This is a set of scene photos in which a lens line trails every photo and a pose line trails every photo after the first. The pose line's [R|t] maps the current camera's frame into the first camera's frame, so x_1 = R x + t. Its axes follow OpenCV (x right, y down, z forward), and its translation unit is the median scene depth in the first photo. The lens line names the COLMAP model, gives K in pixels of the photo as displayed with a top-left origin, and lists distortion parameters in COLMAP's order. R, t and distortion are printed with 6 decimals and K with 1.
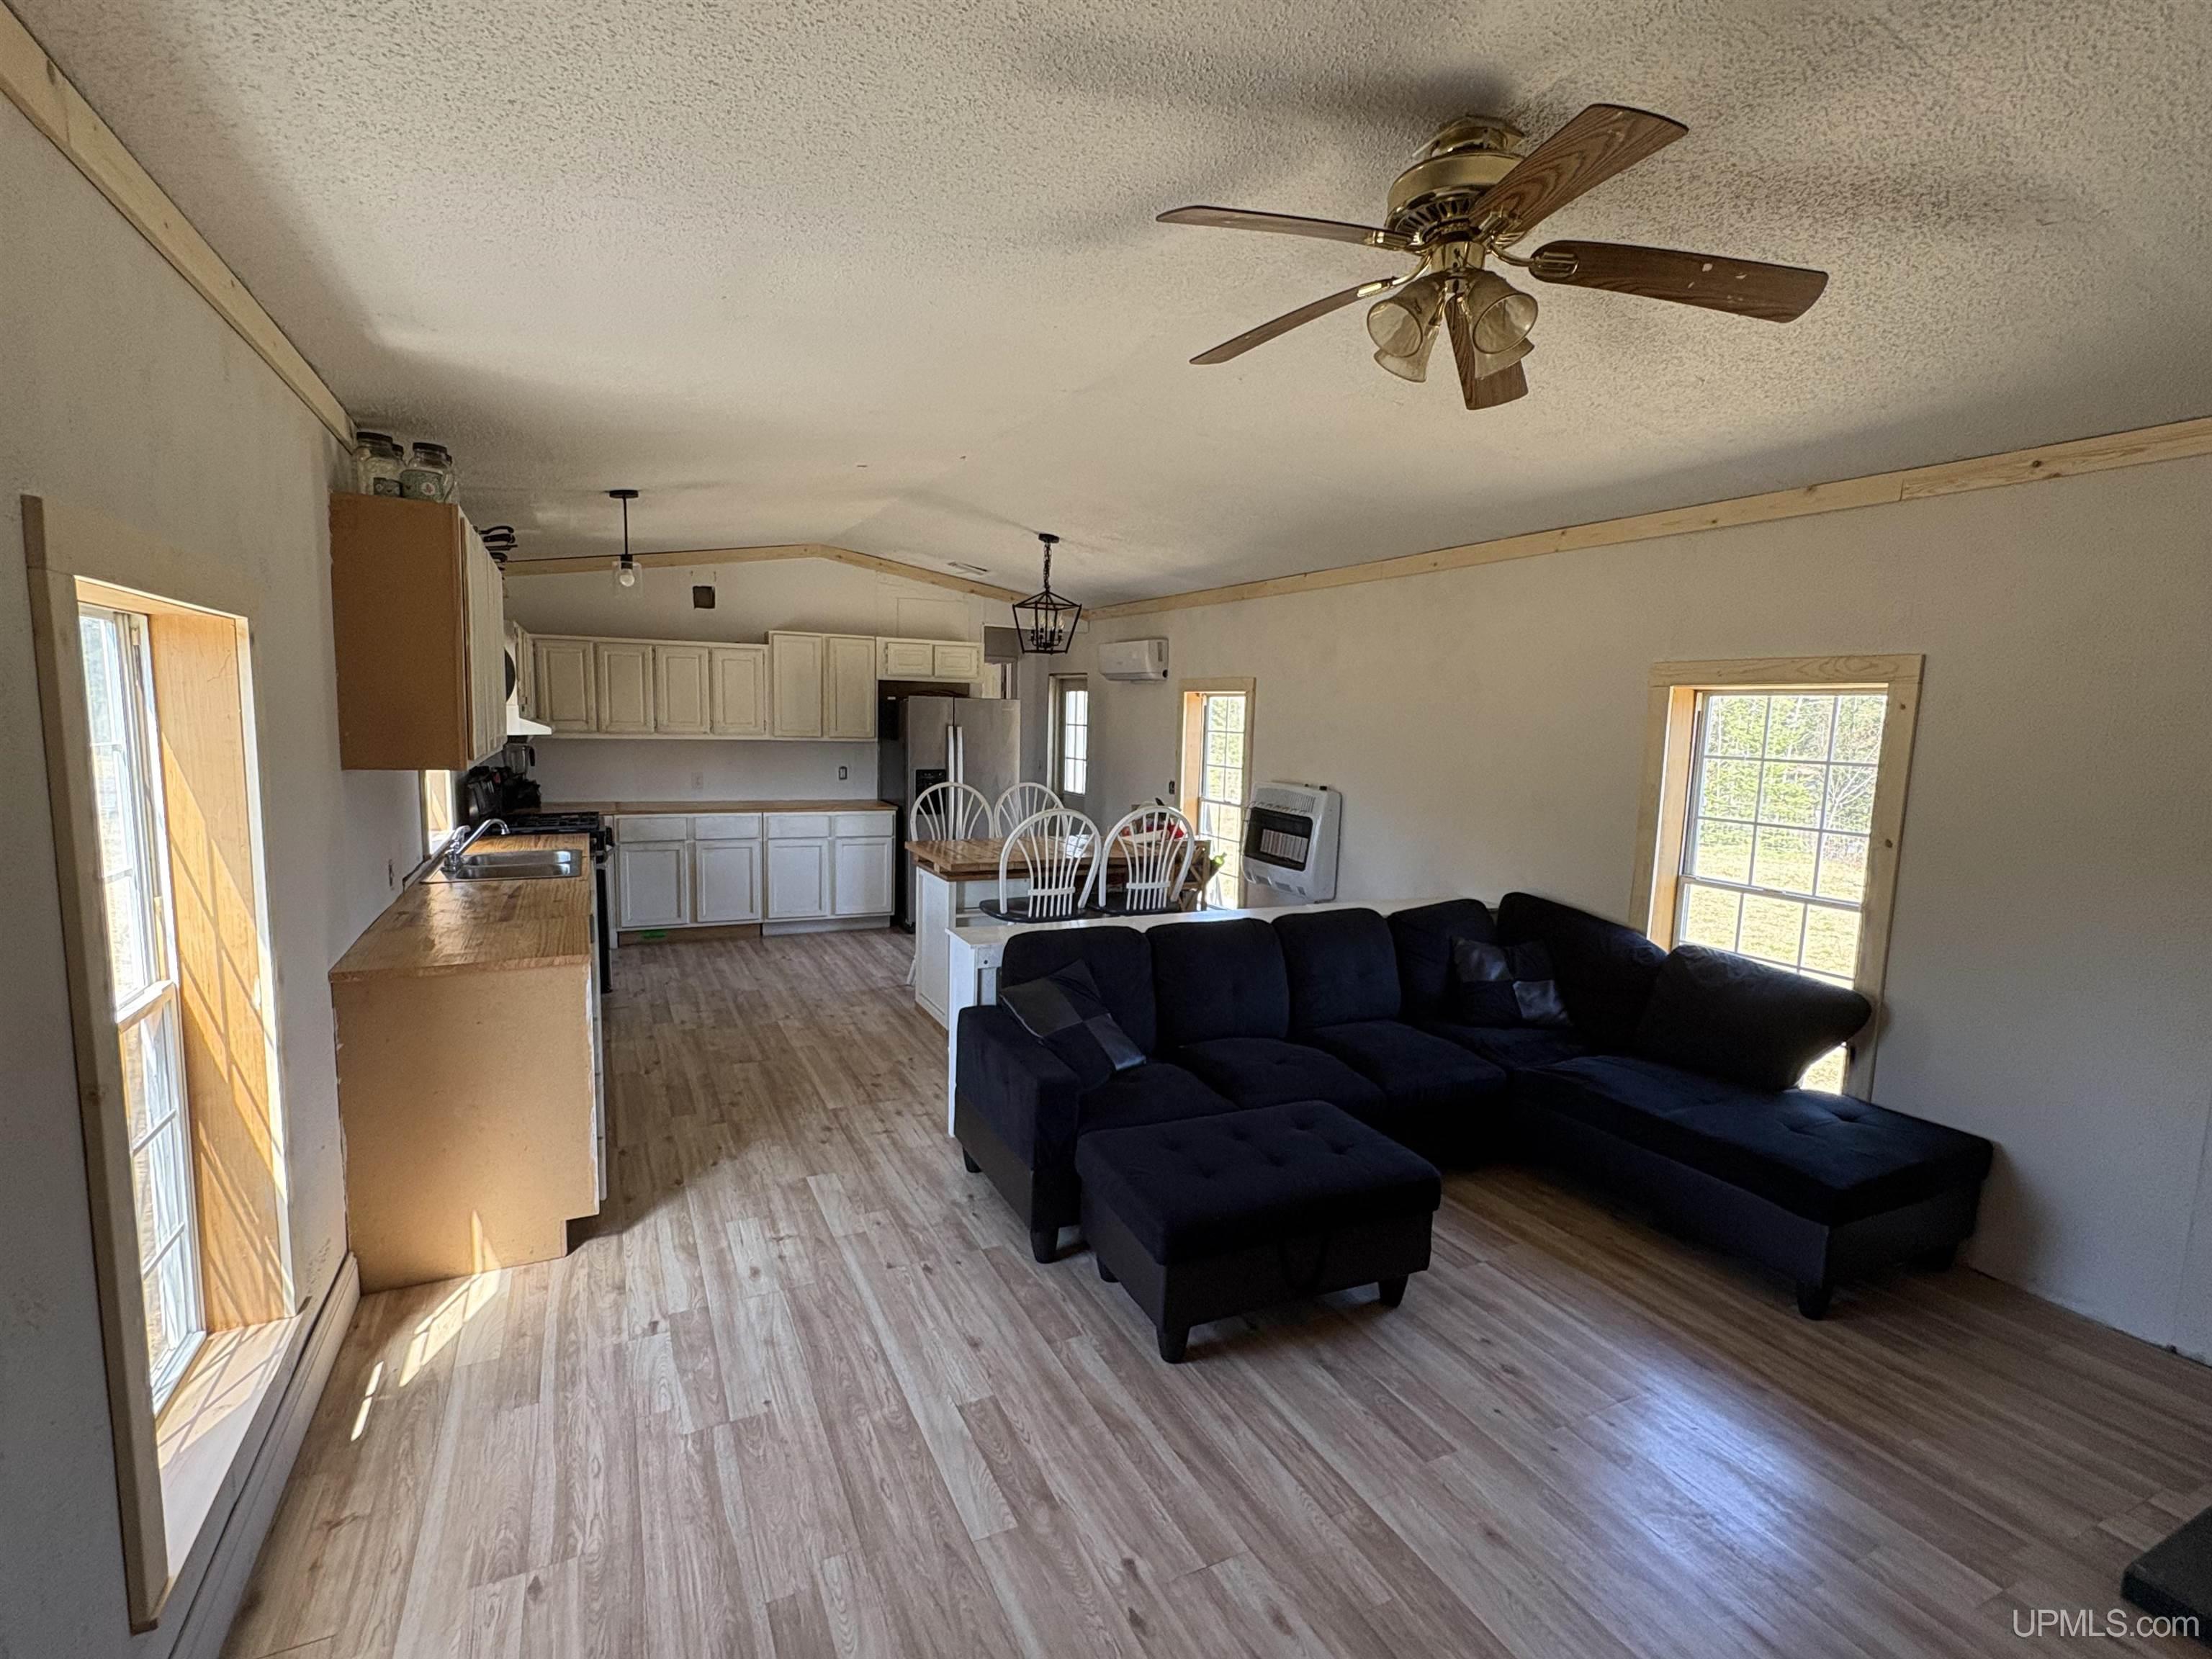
lens RADIAL K [[1050.8, 0, 1105.2], [0, 1050.8, 840.1], [0, 0, 1]] dist [-0.000388, -0.000213]
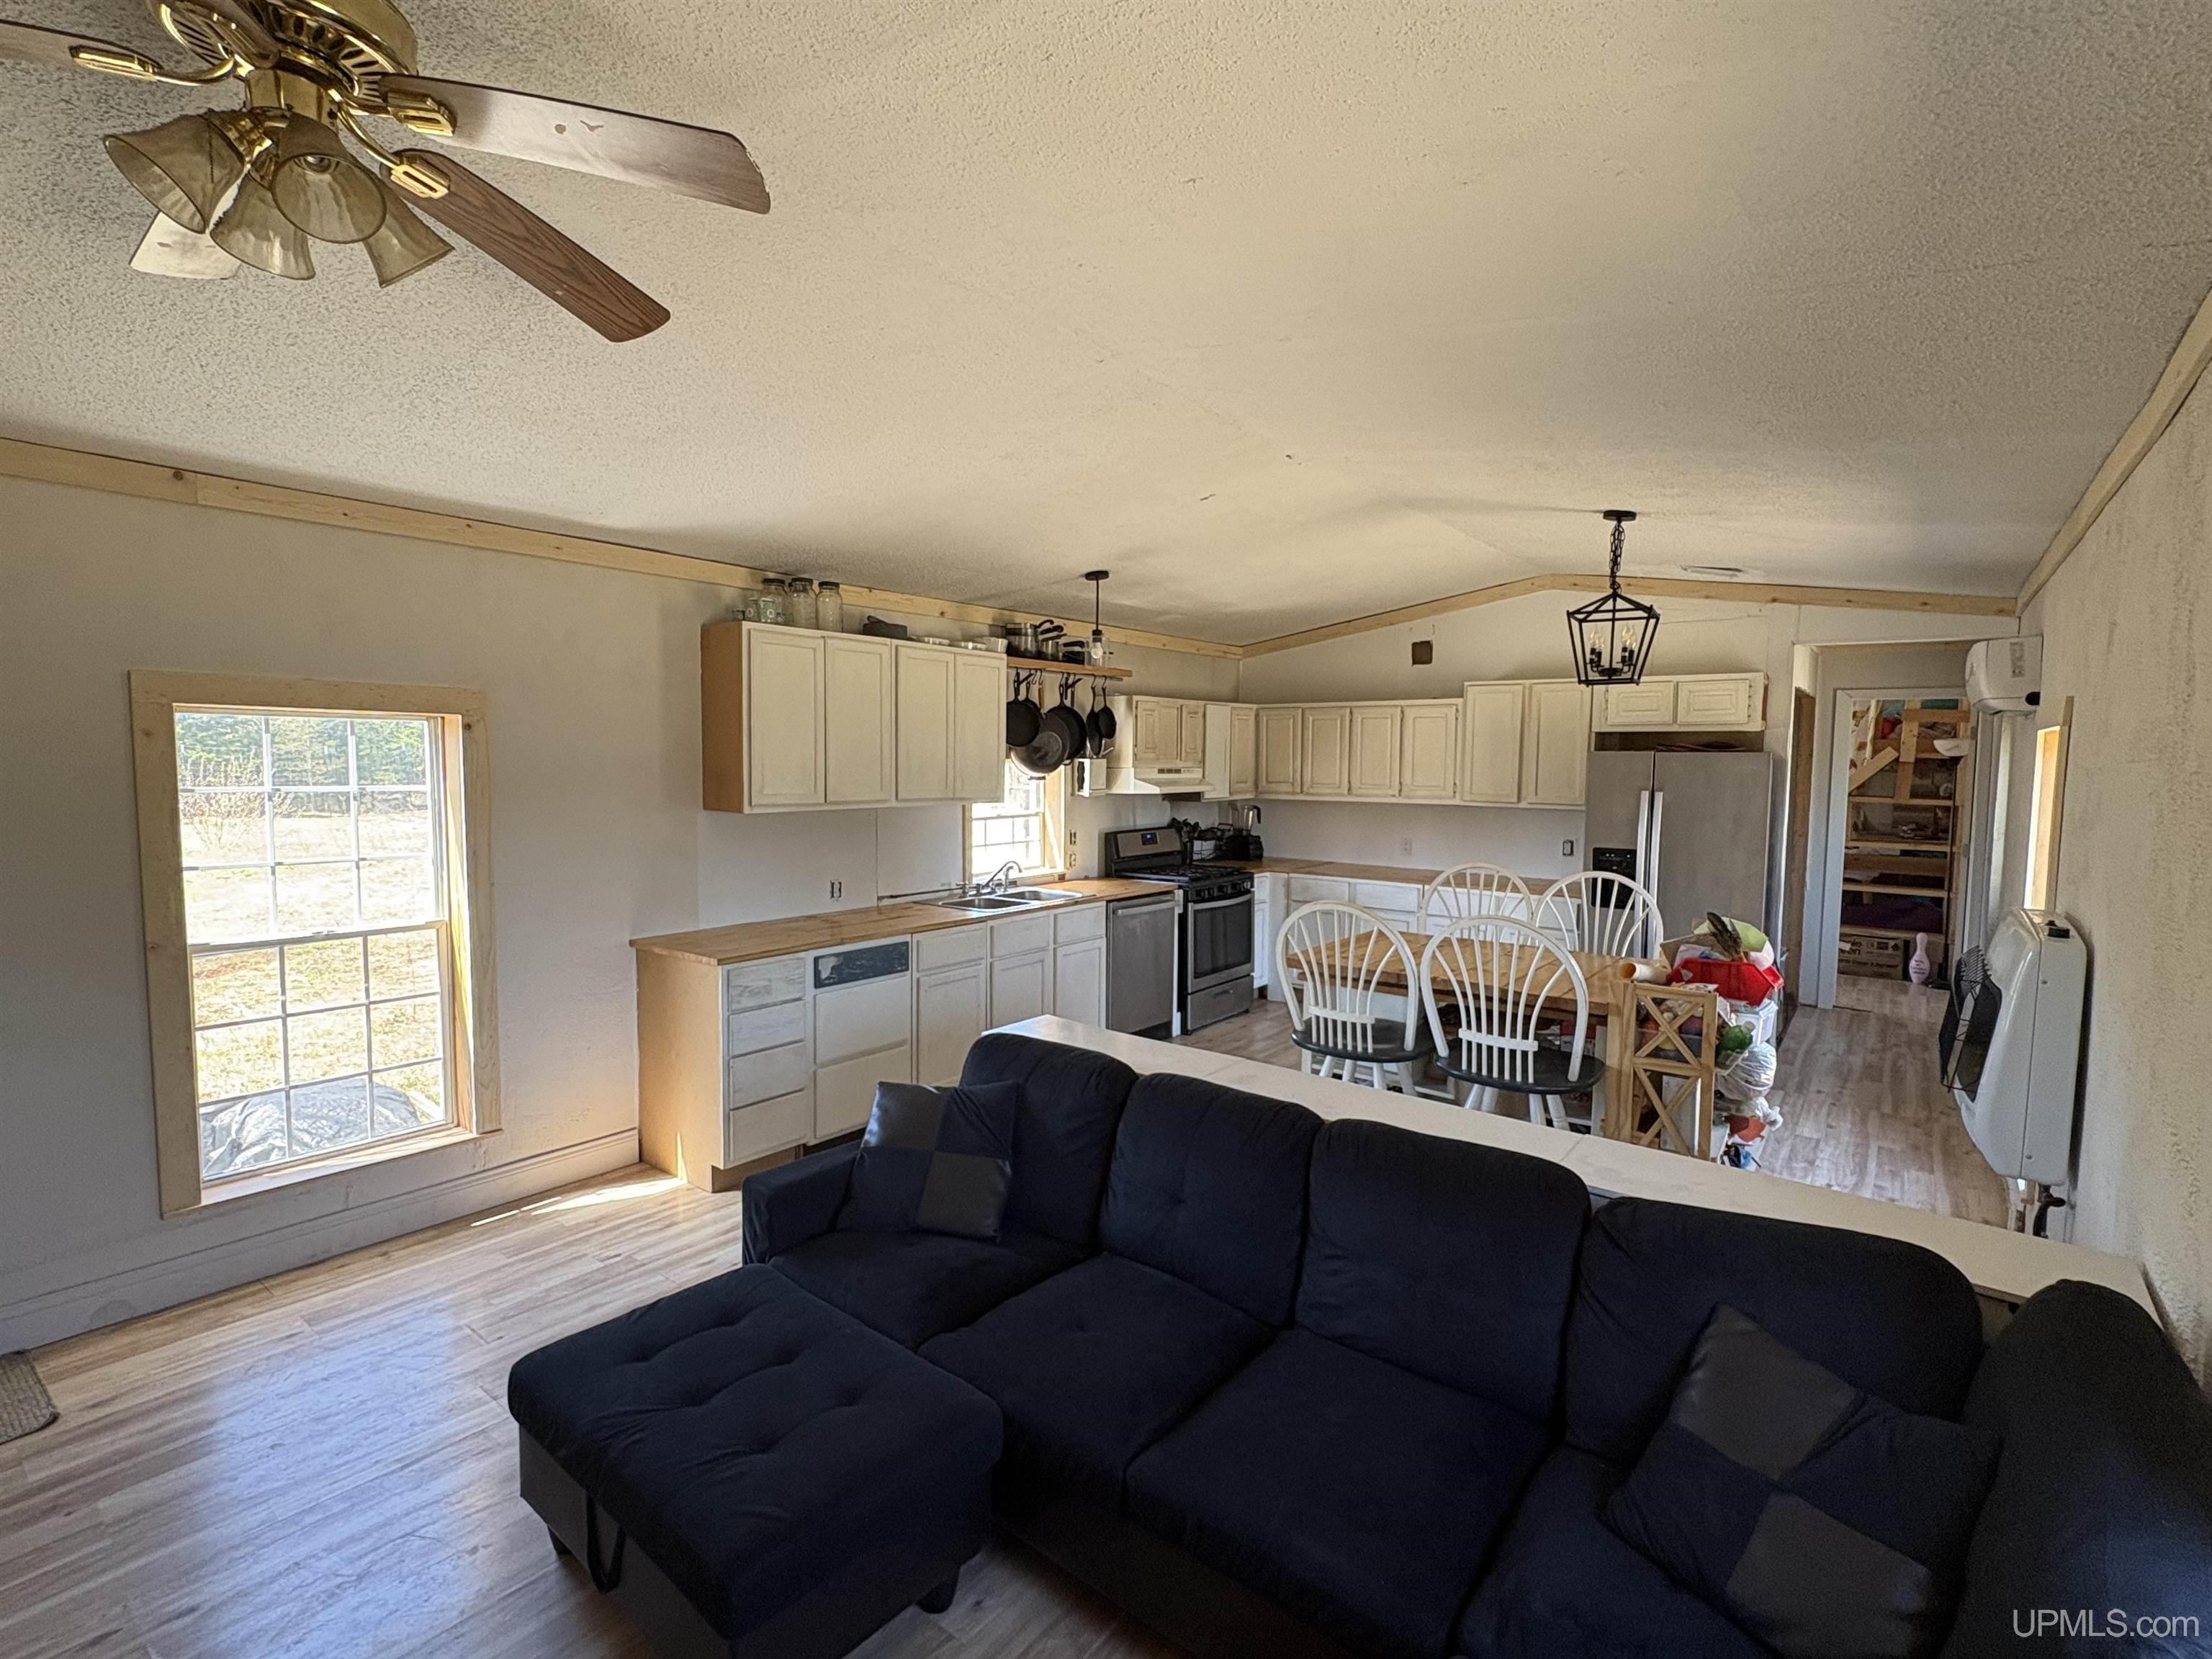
lens RADIAL K [[1050.8, 0, 1105.2], [0, 1050.8, 840.1], [0, 0, 1]] dist [-0.000388, -0.000213]
pose [[0.433457, 0.050124, -0.899779, 0.738409], [-0.107032, 0.994248, 0.003825, -0.079151], [0.894795, 0.094648, 0.436329, 0.740565]]
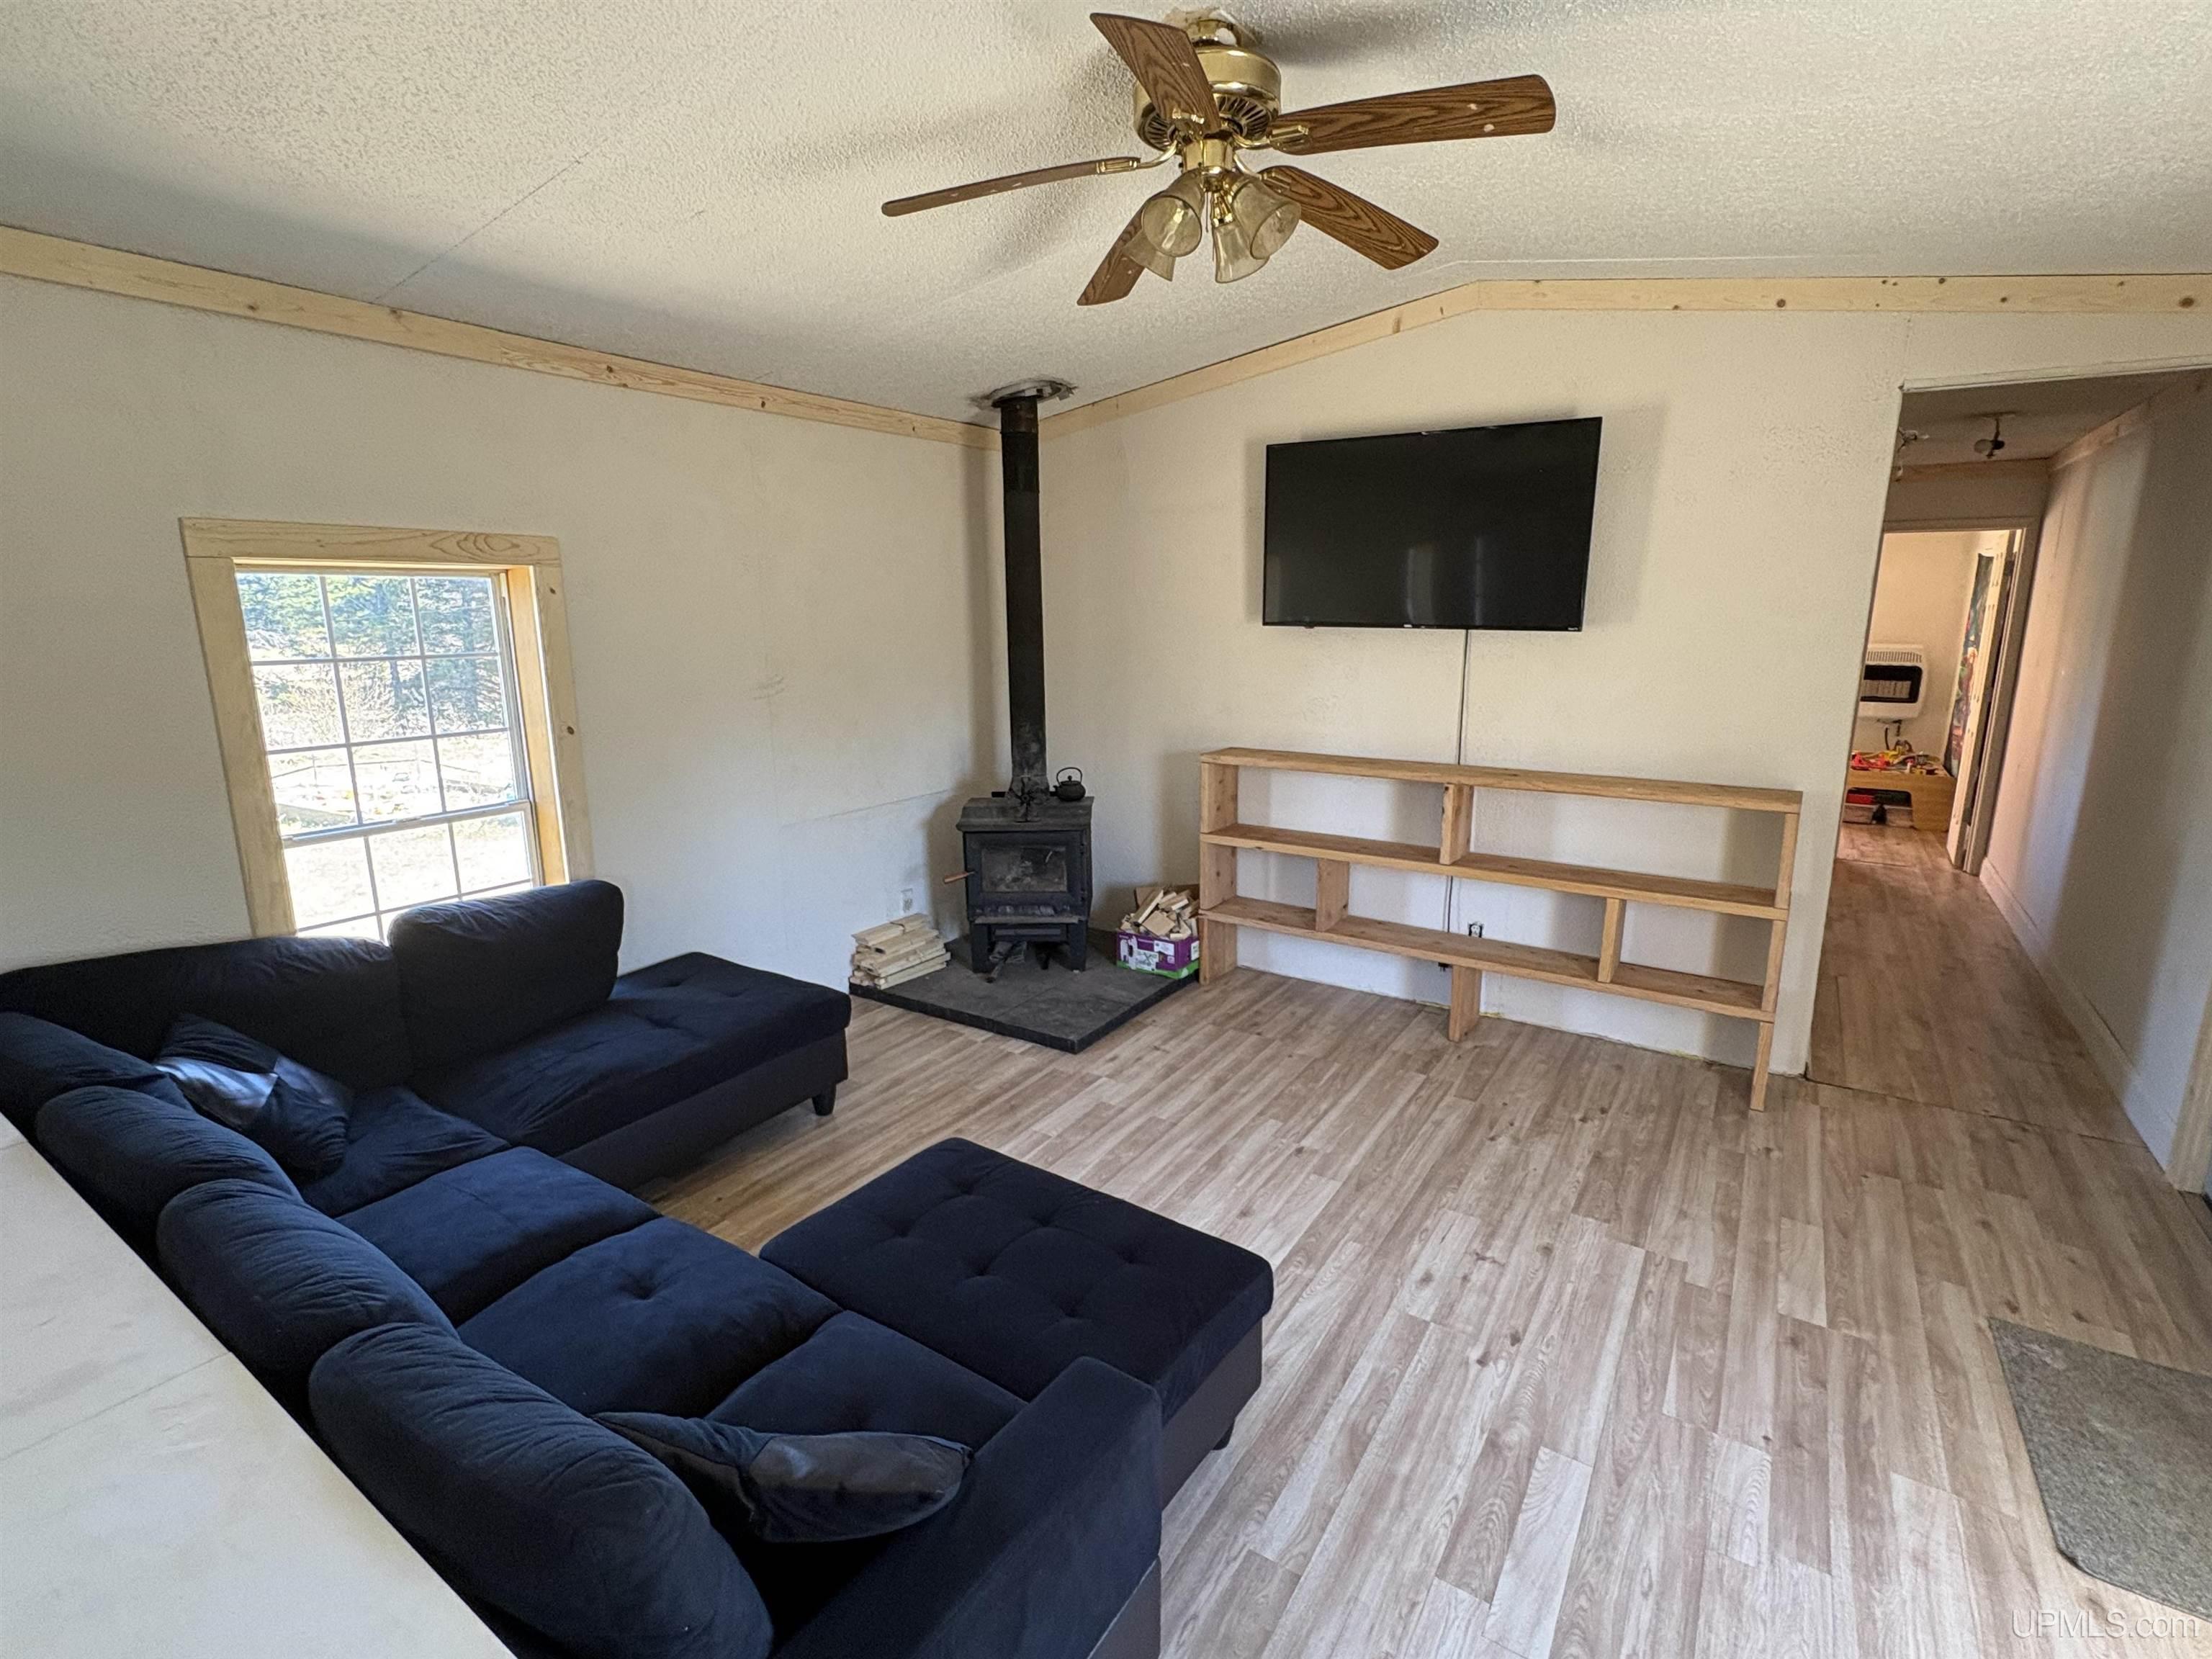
lens RADIAL K [[1041.8, 0, 1108.0], [0, 1041.8, 816.7], [0, 0, 1]] dist [0.001293, 0.000543]
pose [[-0.513818, -0.195473, 0.835333, -0.355680], [0.092983, 0.955271, 0.280734, -0.146311], [-0.852845, 0.221918, -0.472660, 1.027875]]
